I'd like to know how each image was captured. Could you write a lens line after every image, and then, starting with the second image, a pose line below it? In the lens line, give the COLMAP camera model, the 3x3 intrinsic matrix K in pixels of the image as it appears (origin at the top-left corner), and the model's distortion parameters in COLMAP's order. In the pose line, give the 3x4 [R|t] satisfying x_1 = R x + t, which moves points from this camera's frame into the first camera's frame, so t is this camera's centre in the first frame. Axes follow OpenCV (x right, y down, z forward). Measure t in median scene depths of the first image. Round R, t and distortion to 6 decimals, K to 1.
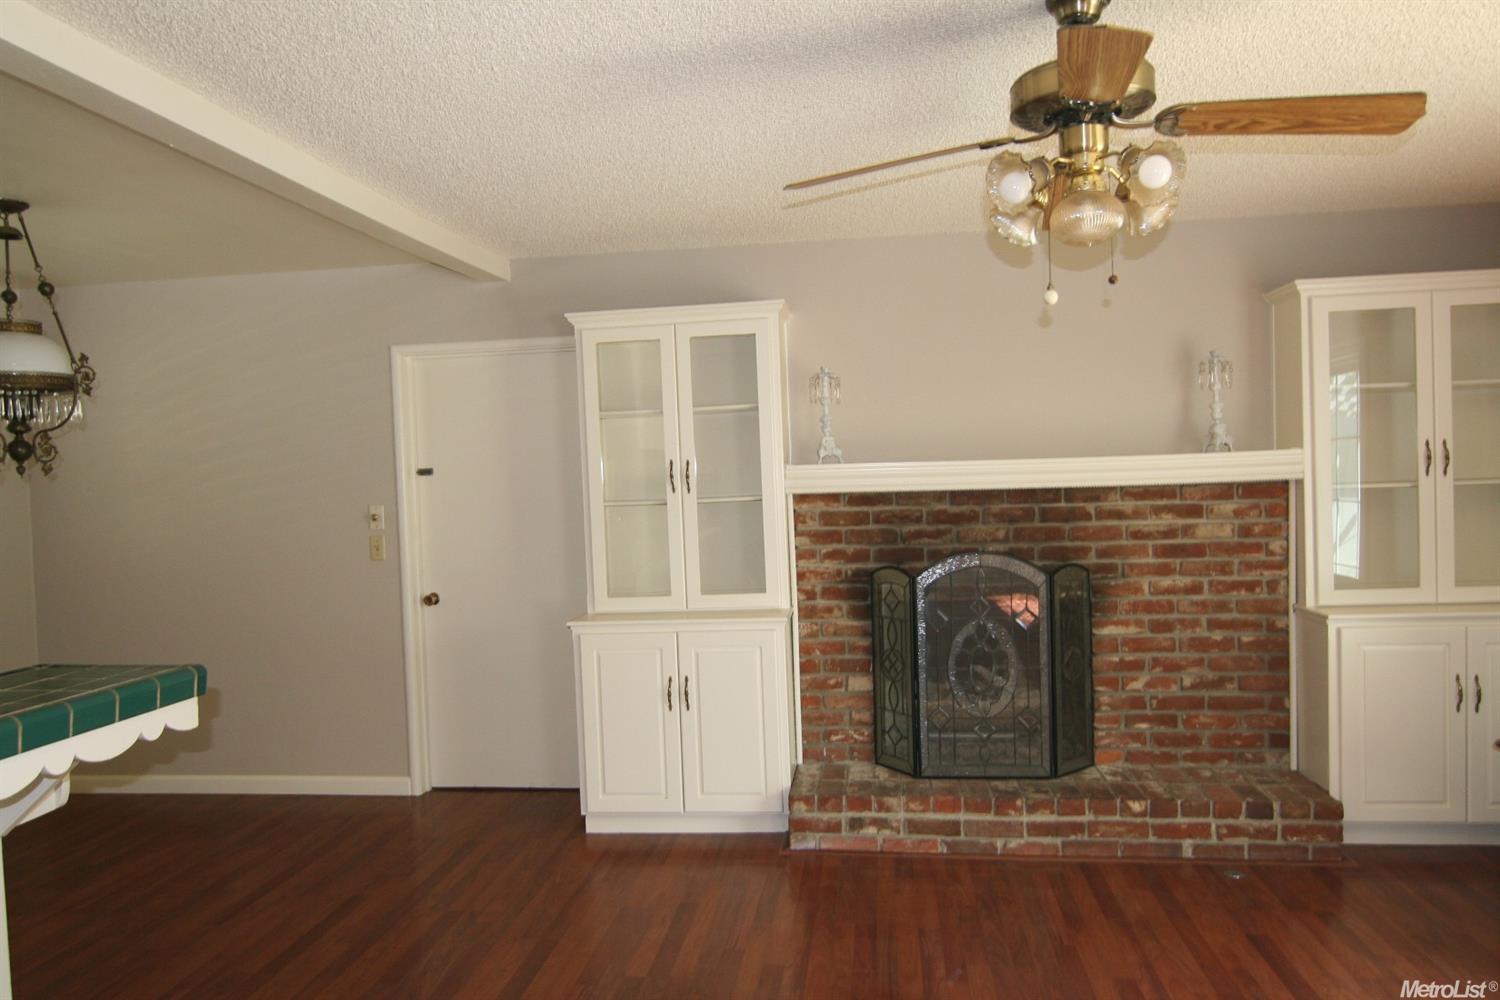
lens RADIAL K [[1076.1, 0, 747.2], [0, 1076.1, 509.7], [0, 0, 1]] dist [0.017071, -0.017049]
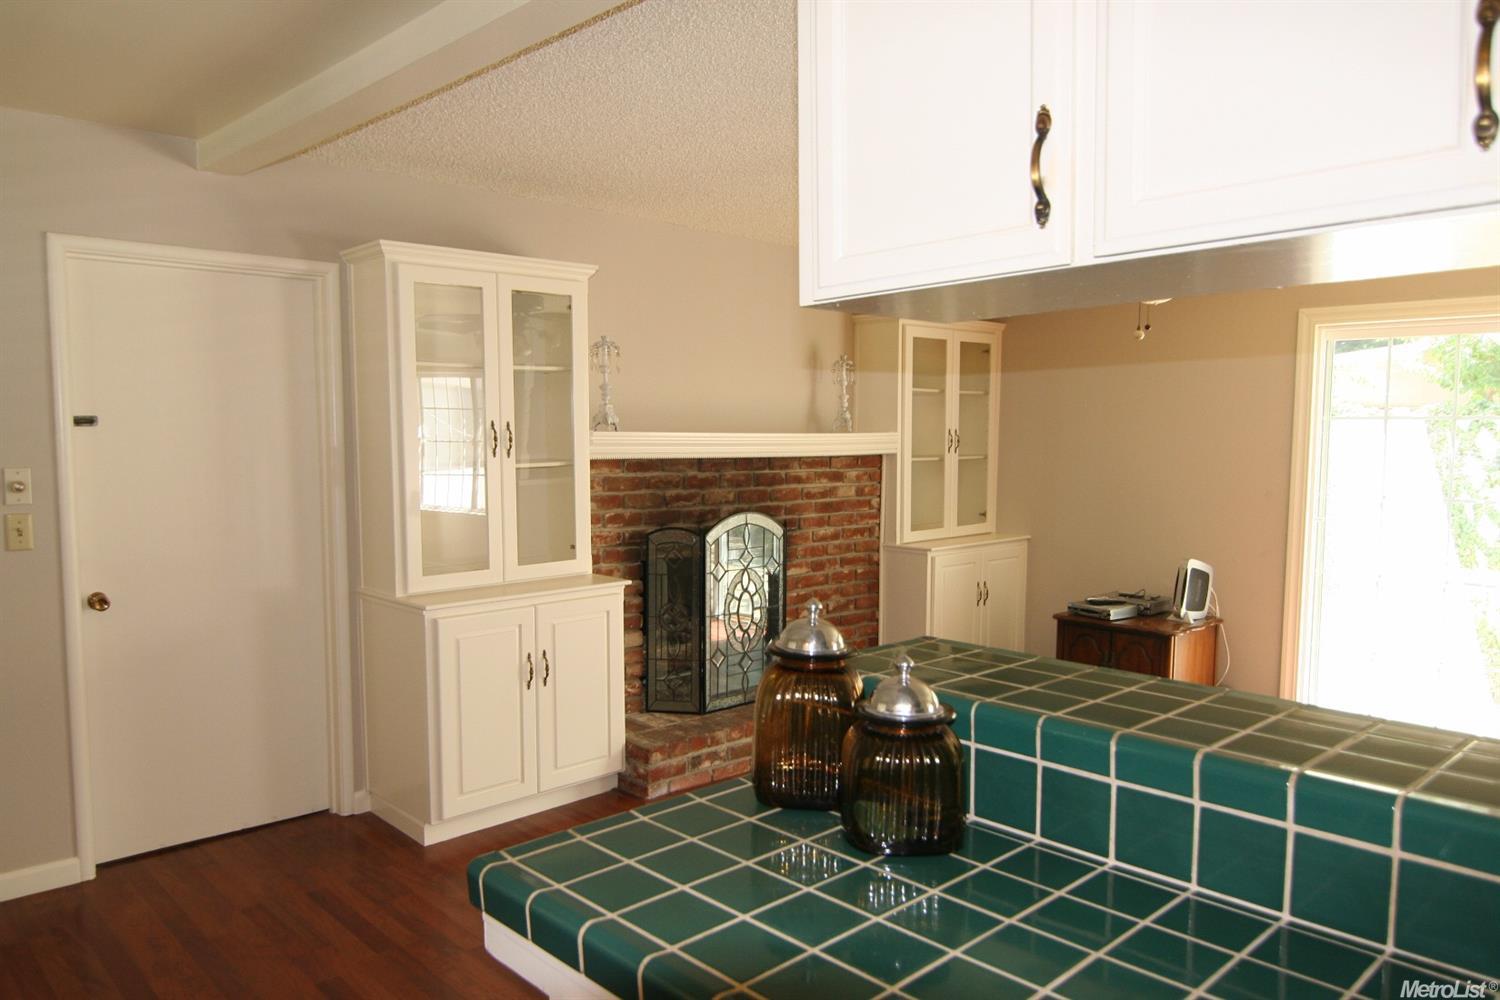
lens RADIAL K [[1076.1, 0, 742.6], [0, 1076.1, 513.7], [0, 0, 1]] dist [0.017071, -0.017049]
pose [[0.628517, -0.026726, 0.777337, -0.670666], [0.000082, 0.999412, 0.034294, 0.001285], [-0.777796, -0.021491, 0.628149, 0.261941]]
